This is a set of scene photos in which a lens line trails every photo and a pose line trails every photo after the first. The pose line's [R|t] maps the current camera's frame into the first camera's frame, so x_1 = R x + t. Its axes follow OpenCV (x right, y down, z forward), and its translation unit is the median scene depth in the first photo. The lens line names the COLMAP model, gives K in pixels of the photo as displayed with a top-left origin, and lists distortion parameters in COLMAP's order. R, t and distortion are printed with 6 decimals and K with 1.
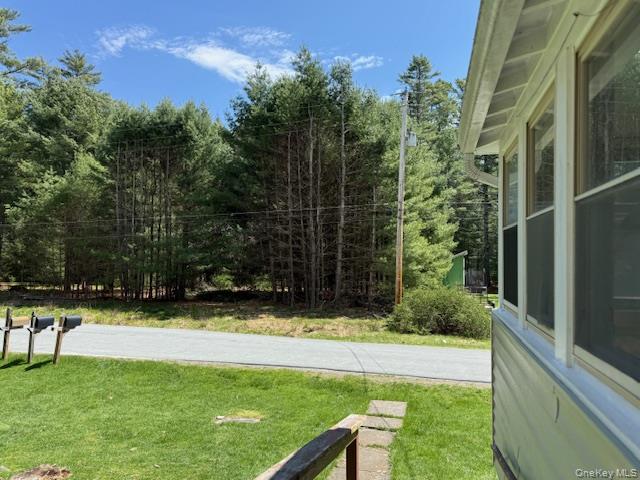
lens RADIAL K [[514.8, 0, 294.3], [0, 514.8, 239.3], [0, 0, 1]] dist [0.056099, -0.001493]
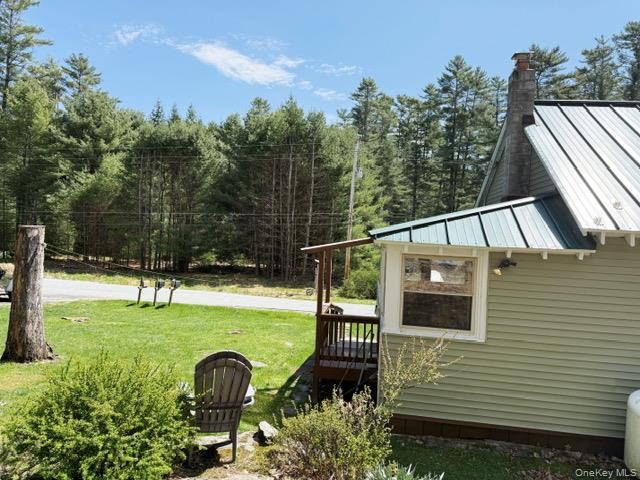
lens RADIAL K [[454.2, 0, 320.0], [0, 454.2, 240.0], [0, 0, 1]] dist [-0.001111, -0.005584]
pose [[0.988375, 0.039710, 0.146757, -0.060755], [-0.045873, 0.998191, 0.038855, -0.031902], [-0.144949, -0.045135, 0.988409, -0.243871]]
